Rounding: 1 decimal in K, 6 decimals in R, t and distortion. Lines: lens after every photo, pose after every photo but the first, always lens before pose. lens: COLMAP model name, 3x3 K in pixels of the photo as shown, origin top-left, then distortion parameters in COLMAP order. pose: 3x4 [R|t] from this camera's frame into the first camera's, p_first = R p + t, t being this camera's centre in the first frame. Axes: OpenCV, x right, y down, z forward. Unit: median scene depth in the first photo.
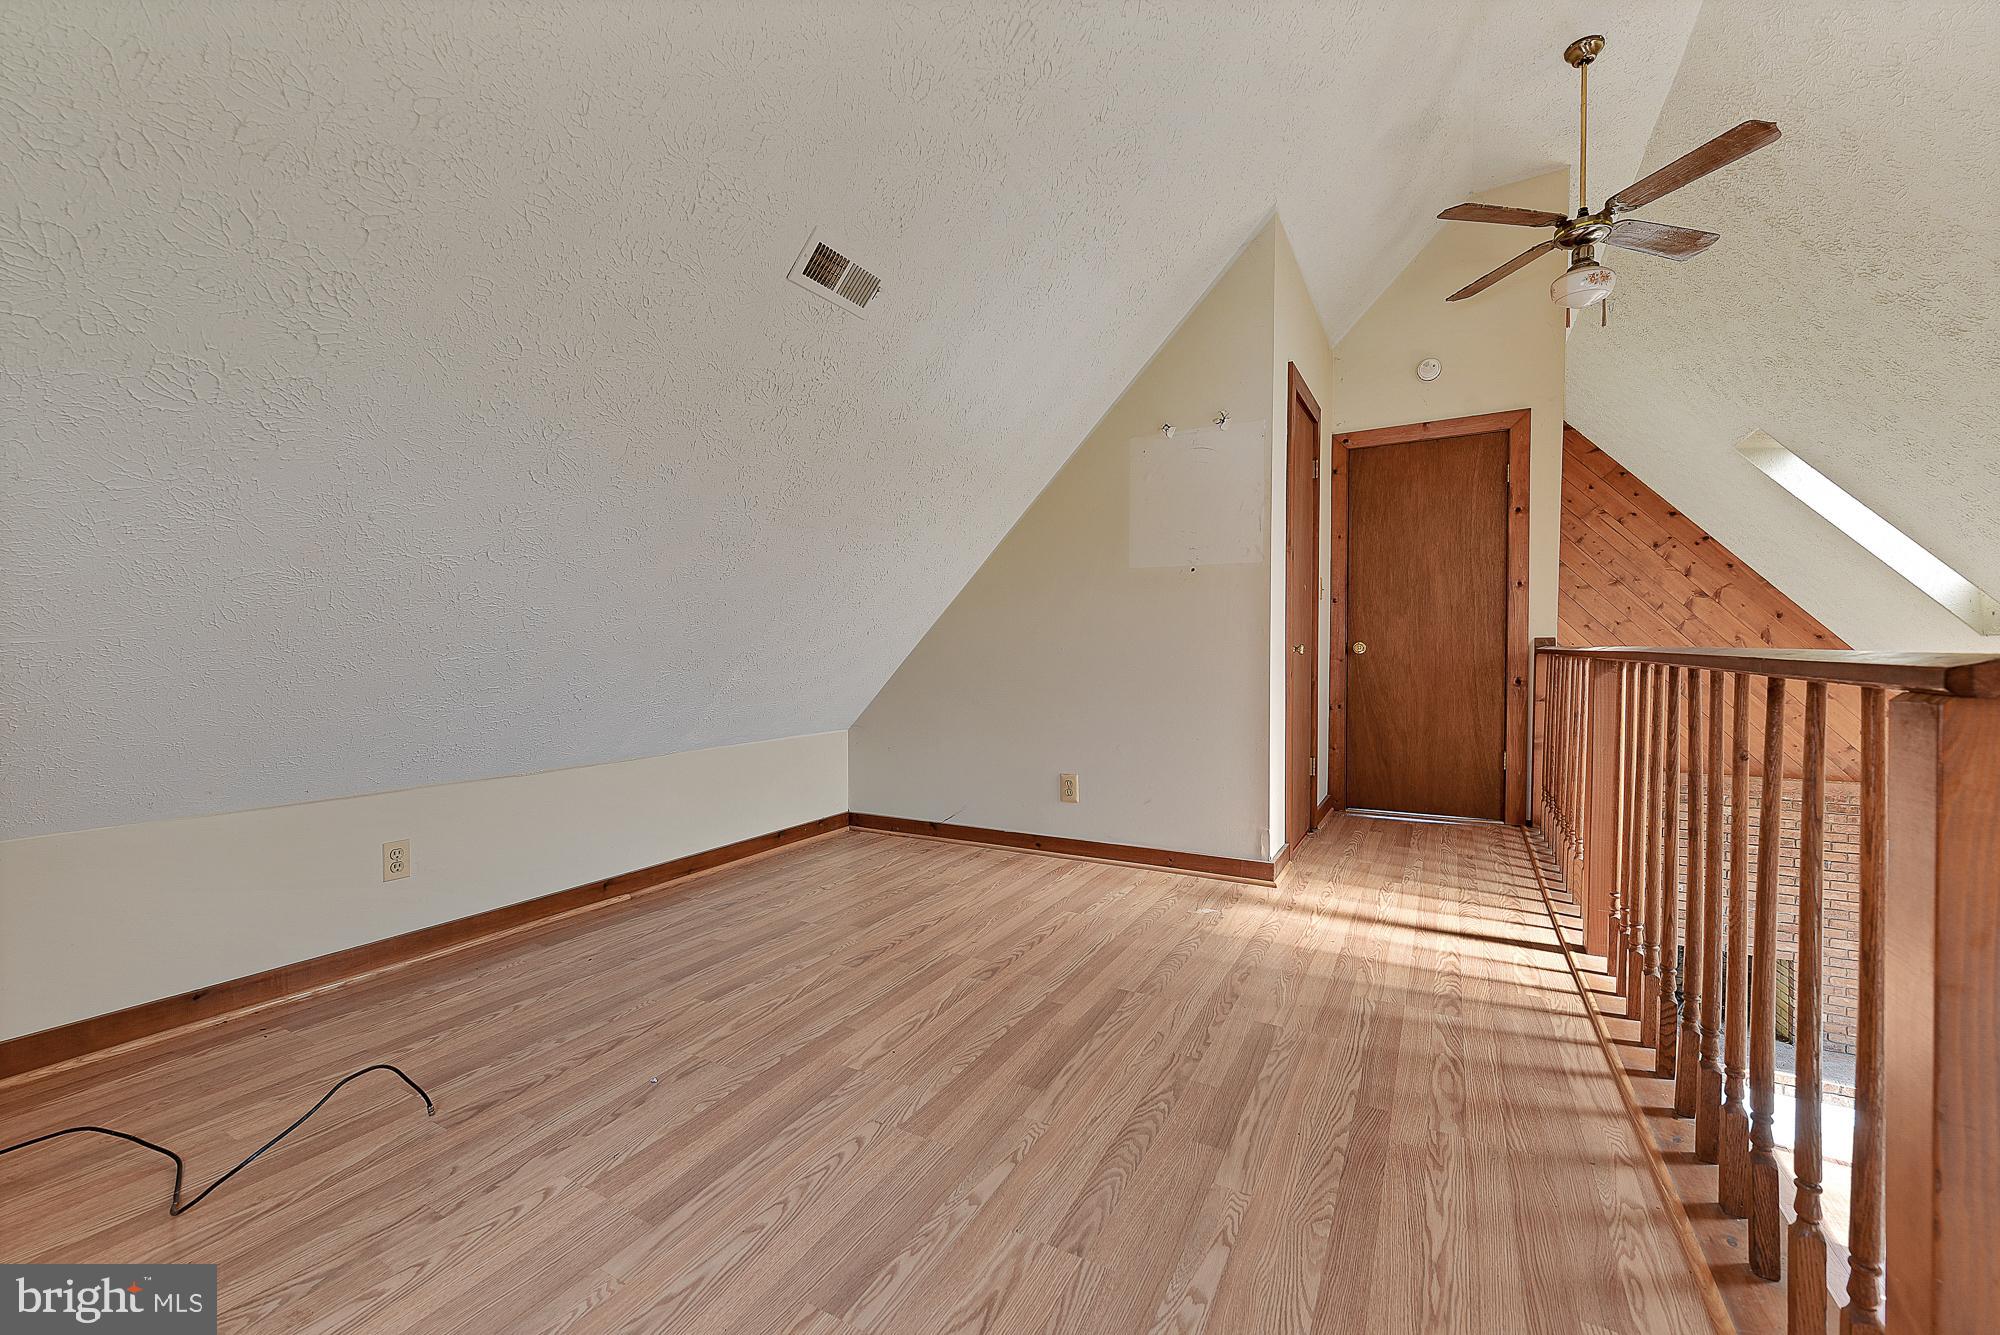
lens RADIAL K [[807.2, 0, 997.0], [0, 807.2, 661.8], [0, 0, 1]] dist [0.002710, 0.000058]
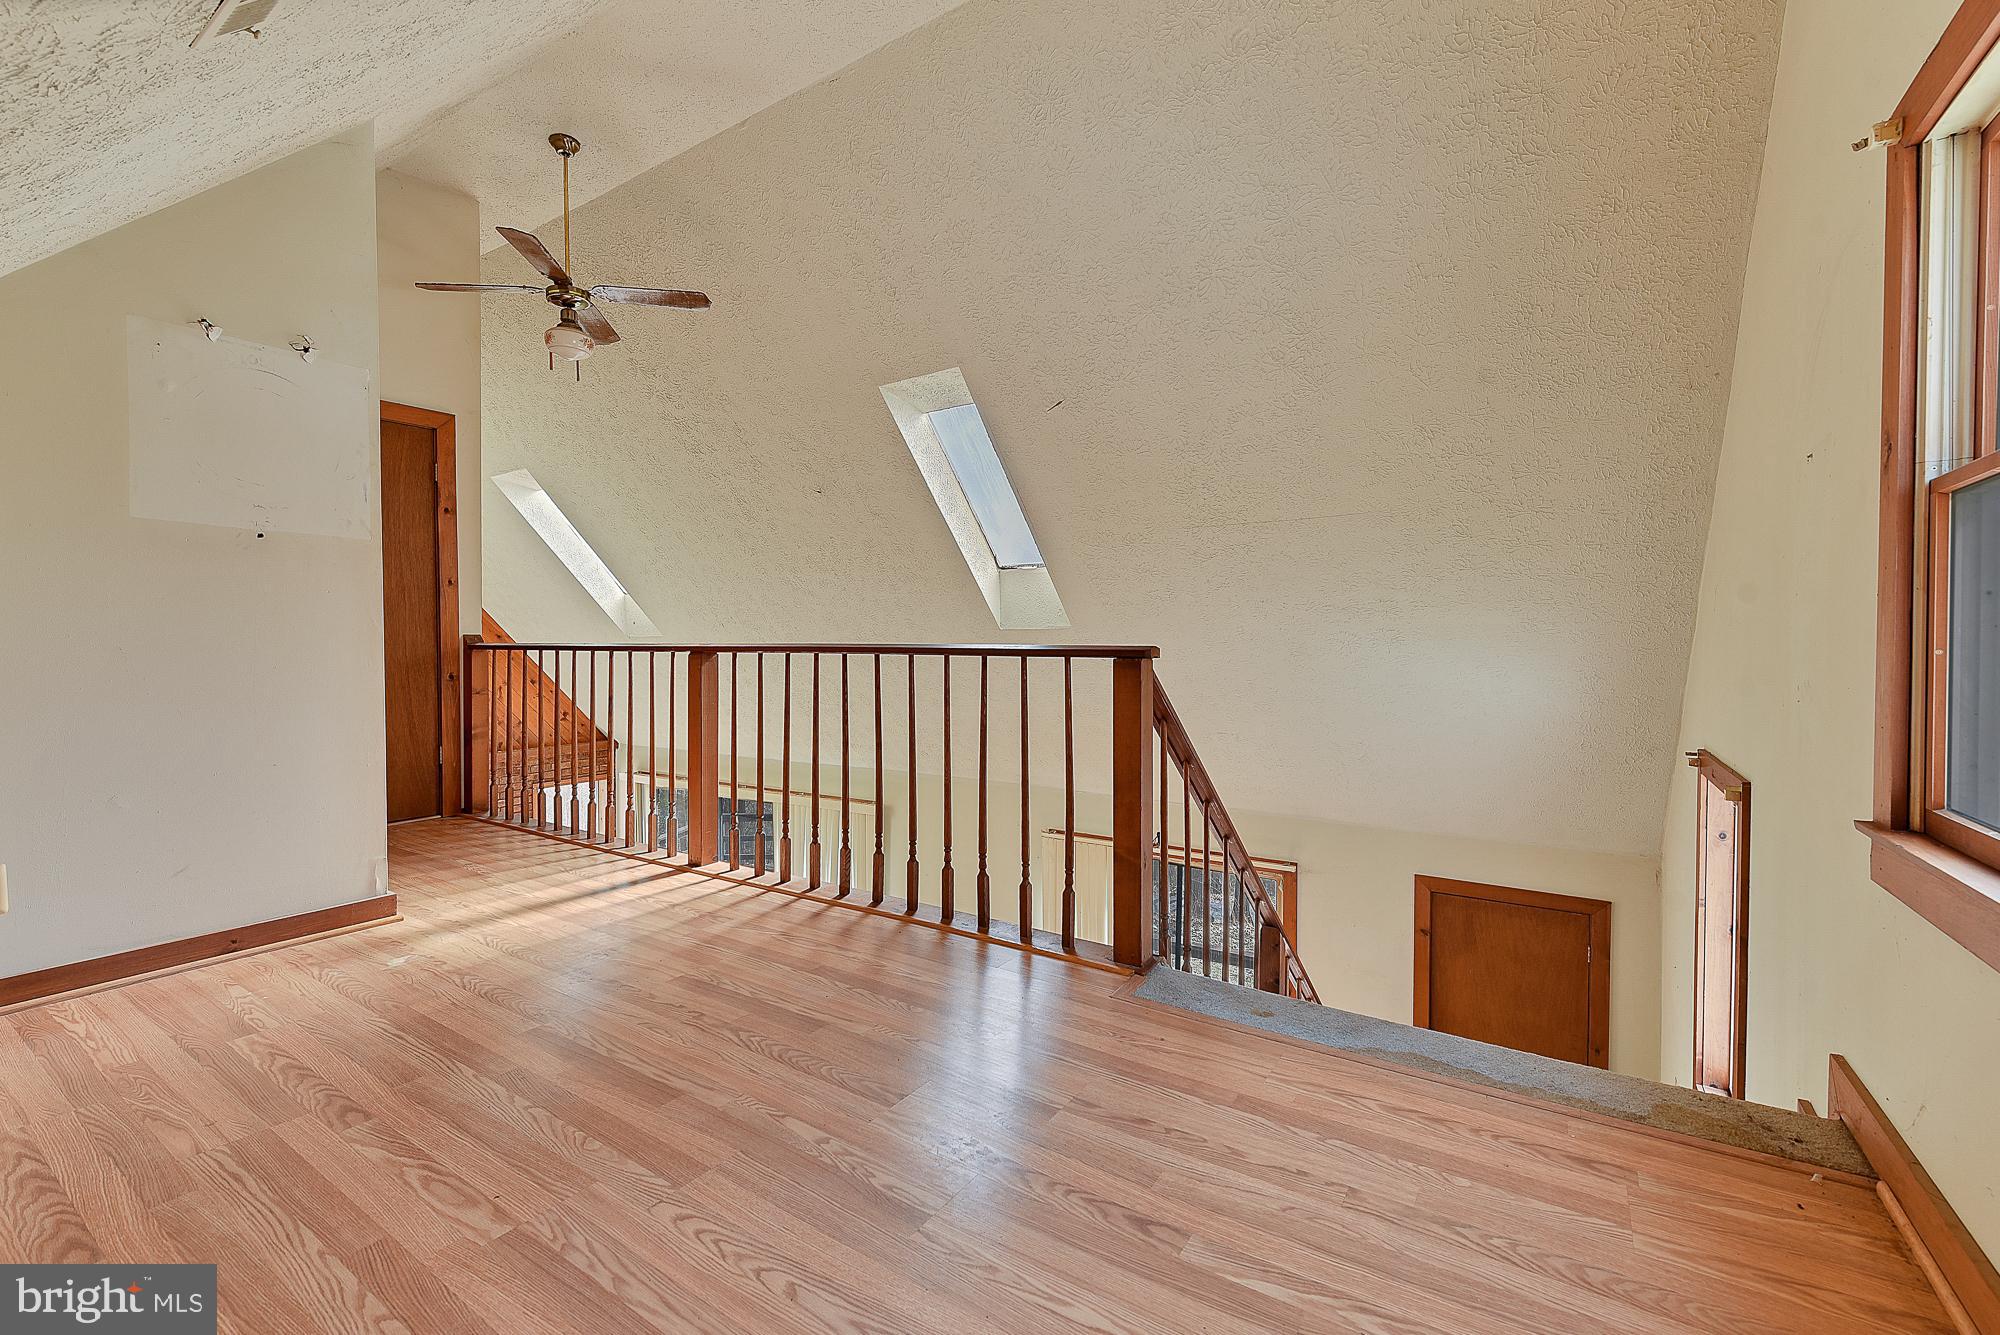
lens RADIAL K [[841.6, 0, 1000.0], [0, 841.6, 667.5], [0, 0, 1]] dist [0.000178, -0.000045]
pose [[0.073506, -0.024273, 0.996999, -0.579823], [0.015134, 0.999616, 0.023221, -0.002757], [-0.997180, 0.013382, 0.073845, 0.336322]]
